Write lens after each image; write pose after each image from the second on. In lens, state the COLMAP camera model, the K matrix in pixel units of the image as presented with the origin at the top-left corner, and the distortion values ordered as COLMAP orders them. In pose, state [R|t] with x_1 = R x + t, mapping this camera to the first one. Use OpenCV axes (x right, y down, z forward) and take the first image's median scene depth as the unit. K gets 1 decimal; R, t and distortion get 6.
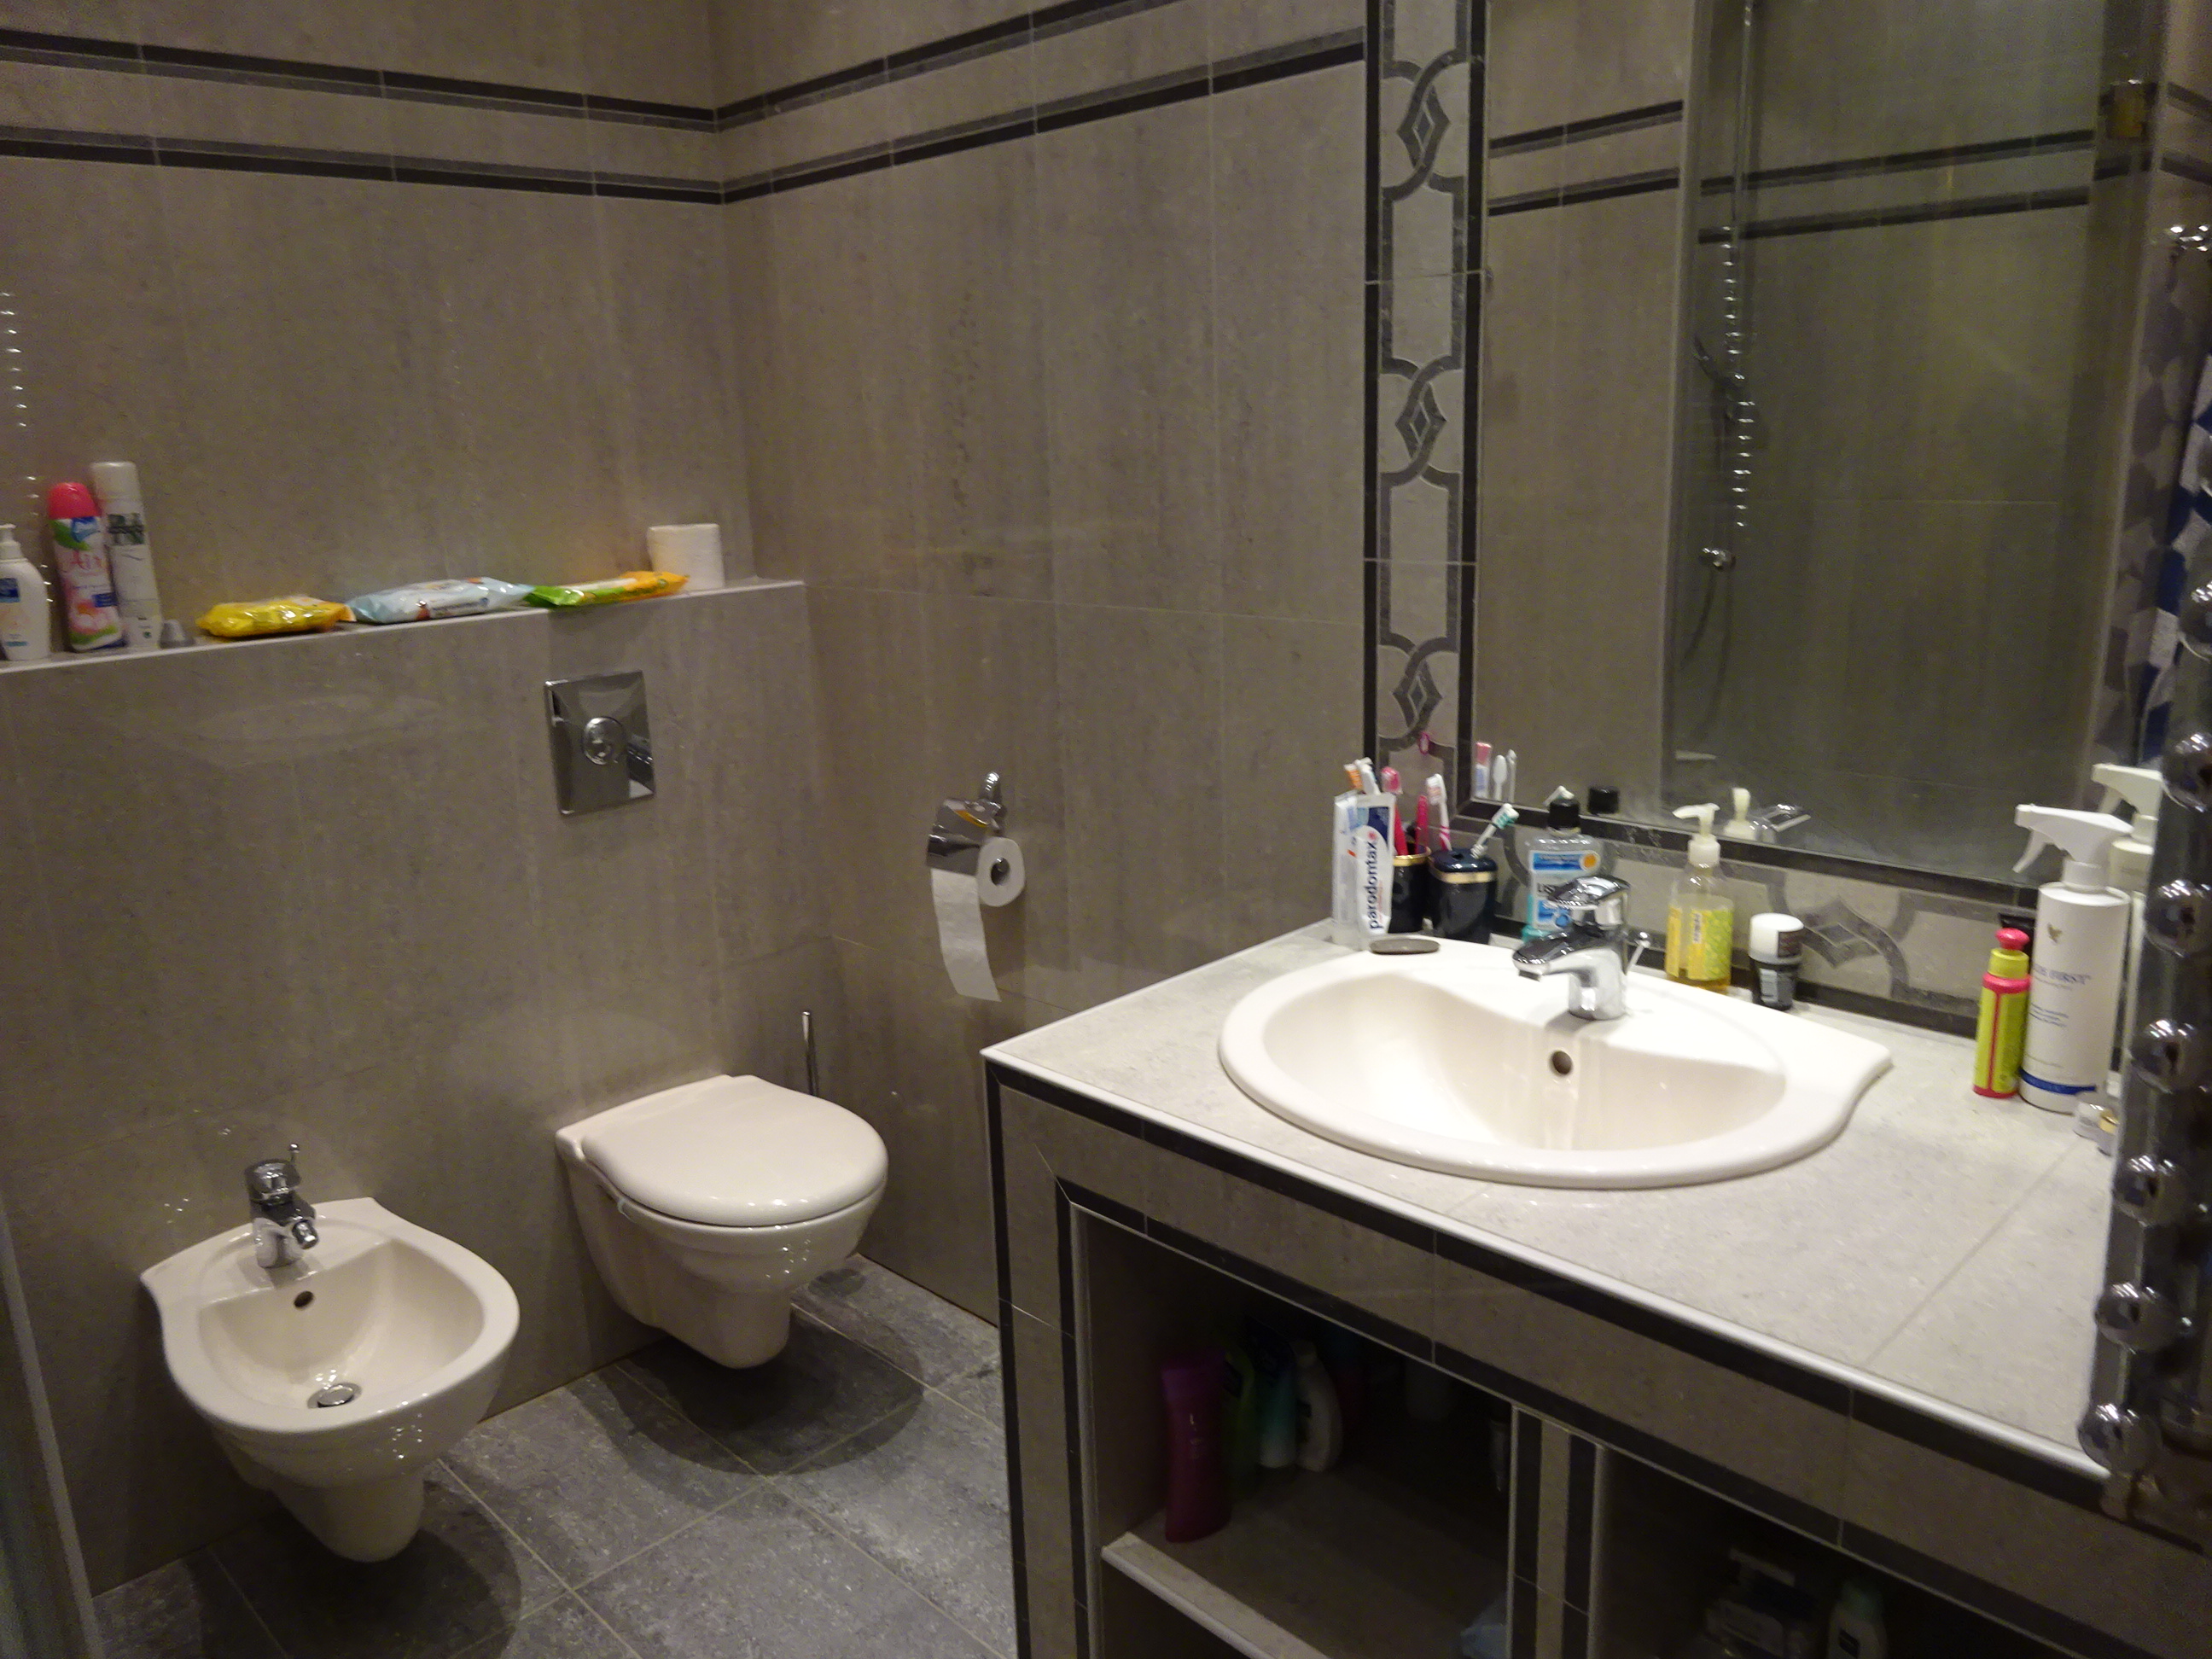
lens RADIAL K [[1617.2, 0, 1106.0], [0, 1617.2, 829.5], [0, 0, 1]] dist [-0.001618, 0.001175]
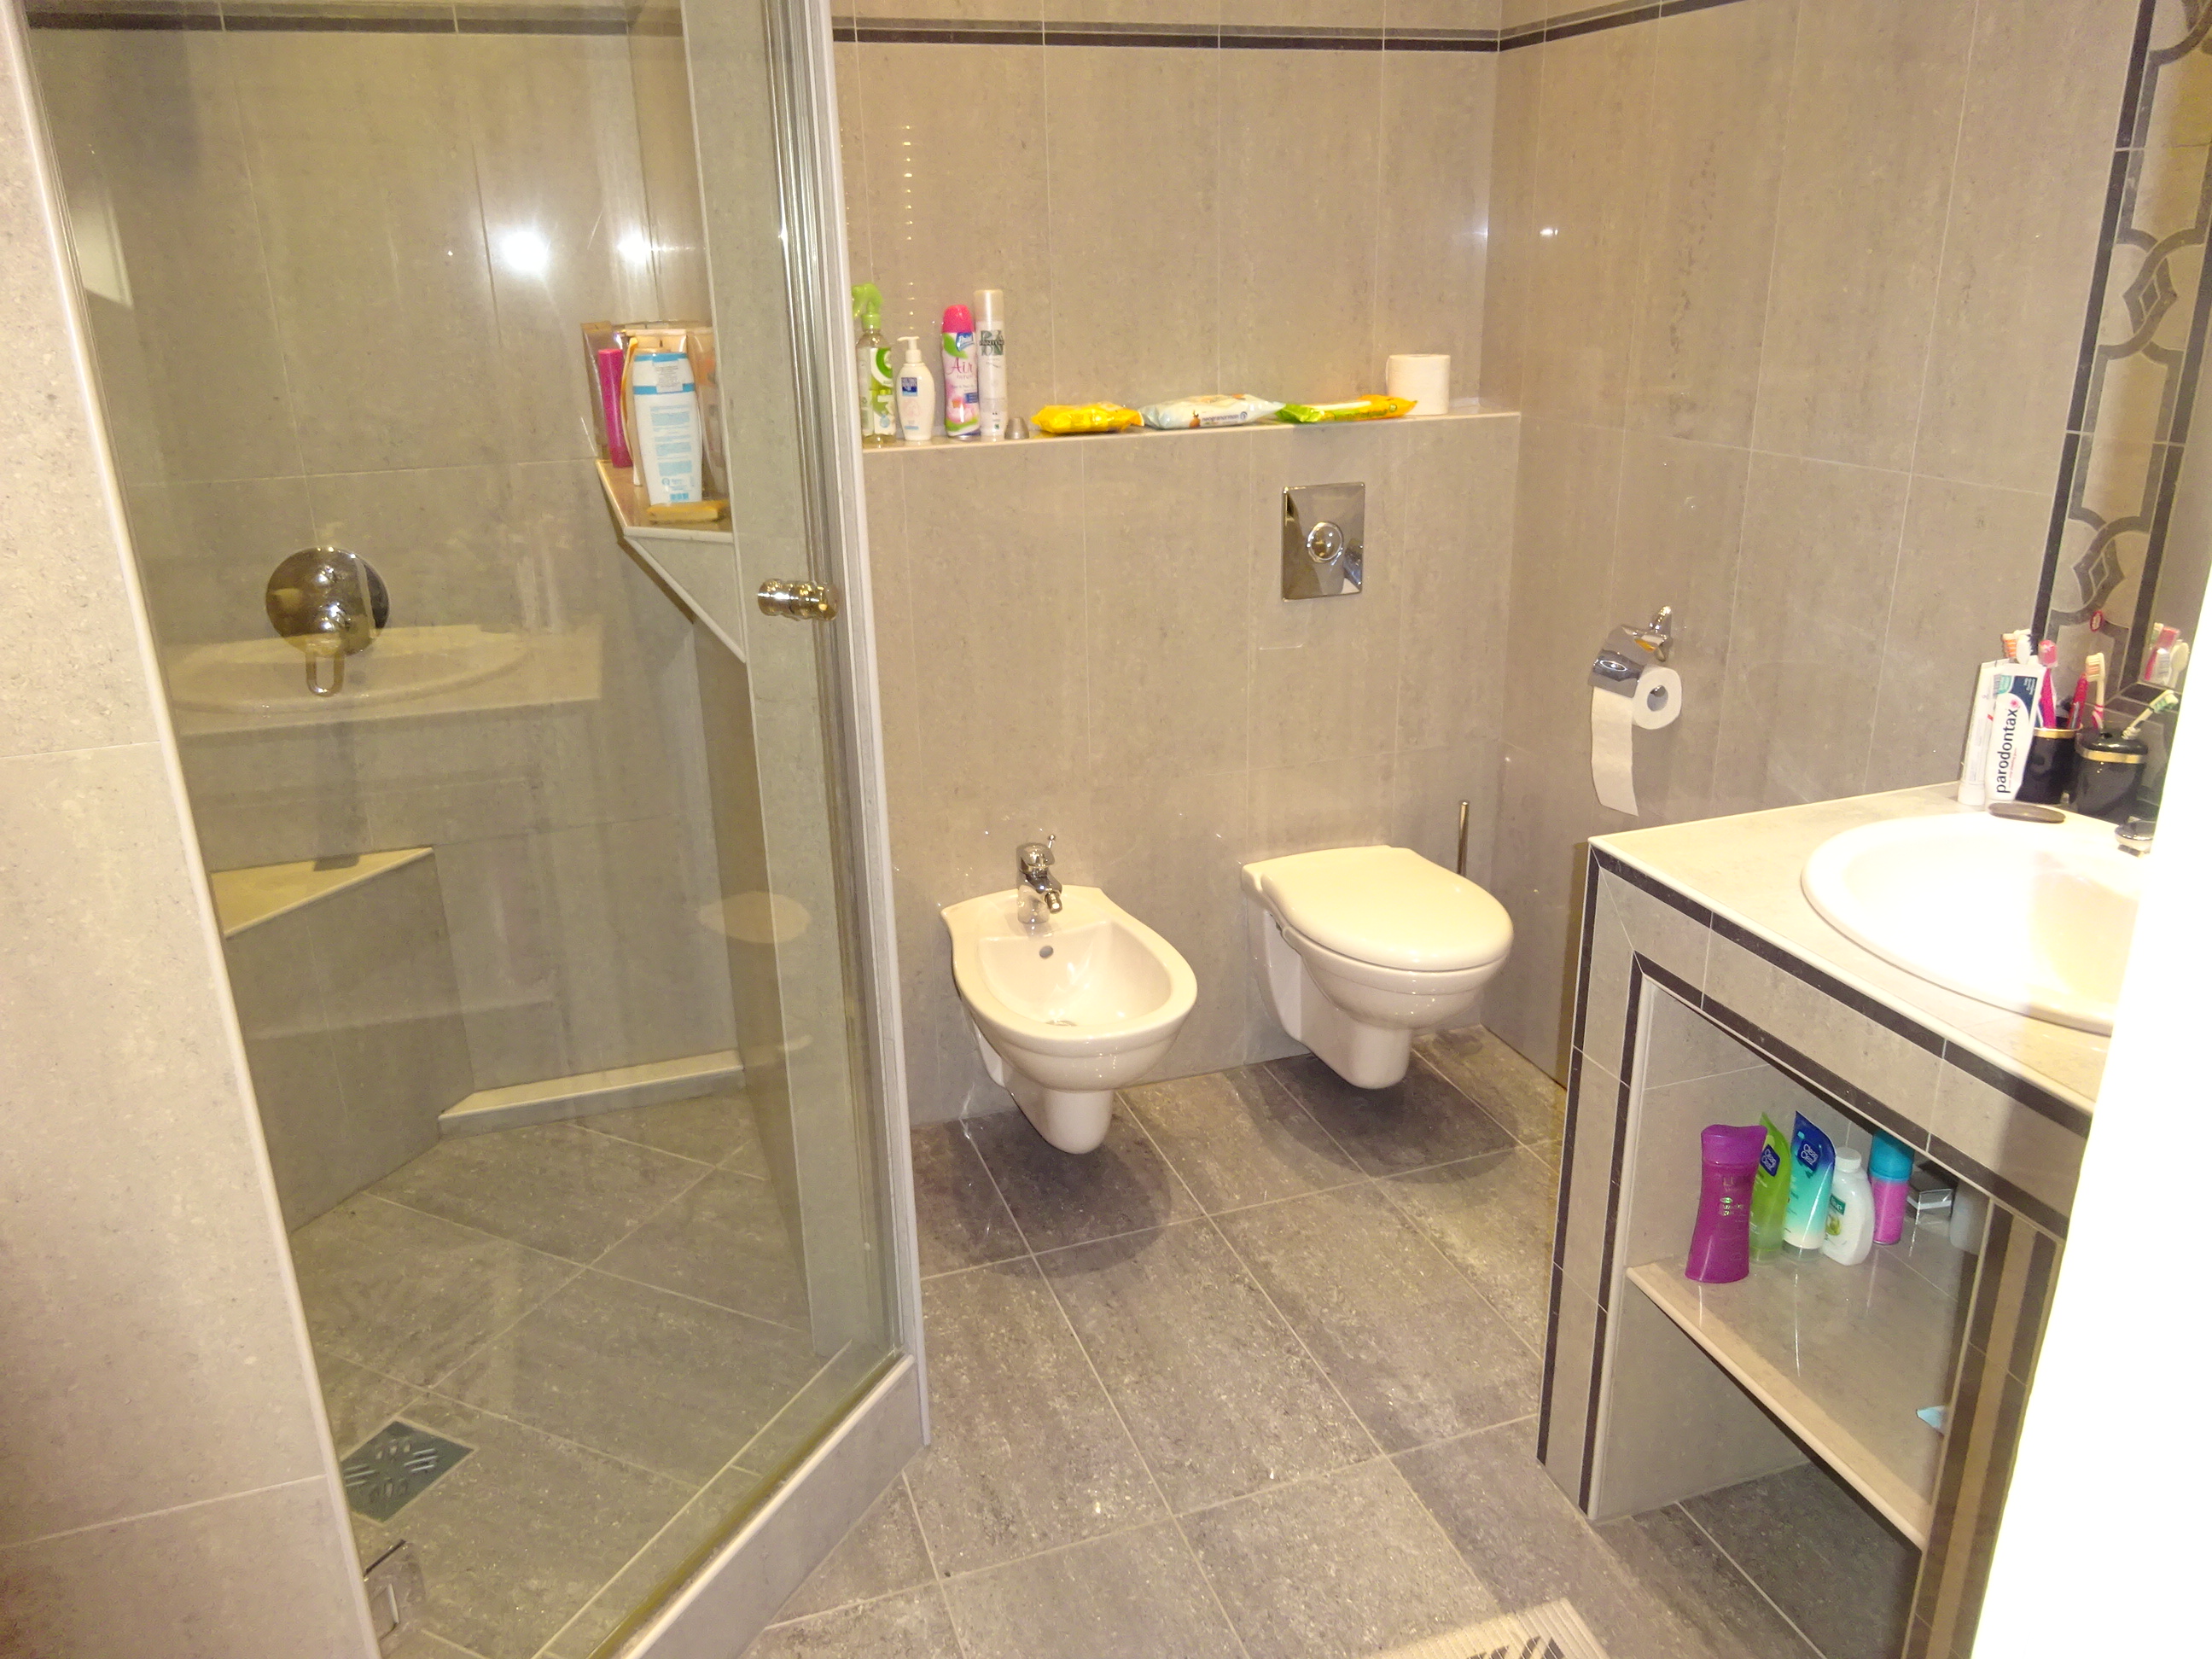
lens RADIAL K [[1617.2, 0, 1106.0], [0, 1617.2, 829.5], [0, 0, 1]] dist [-0.001618, 0.001175]
pose [[0.900821, 0.163914, -0.402061, 0.056755], [-0.117093, 0.983406, 0.138571, 0.006379], [0.418103, -0.077749, 0.905066, -0.155170]]
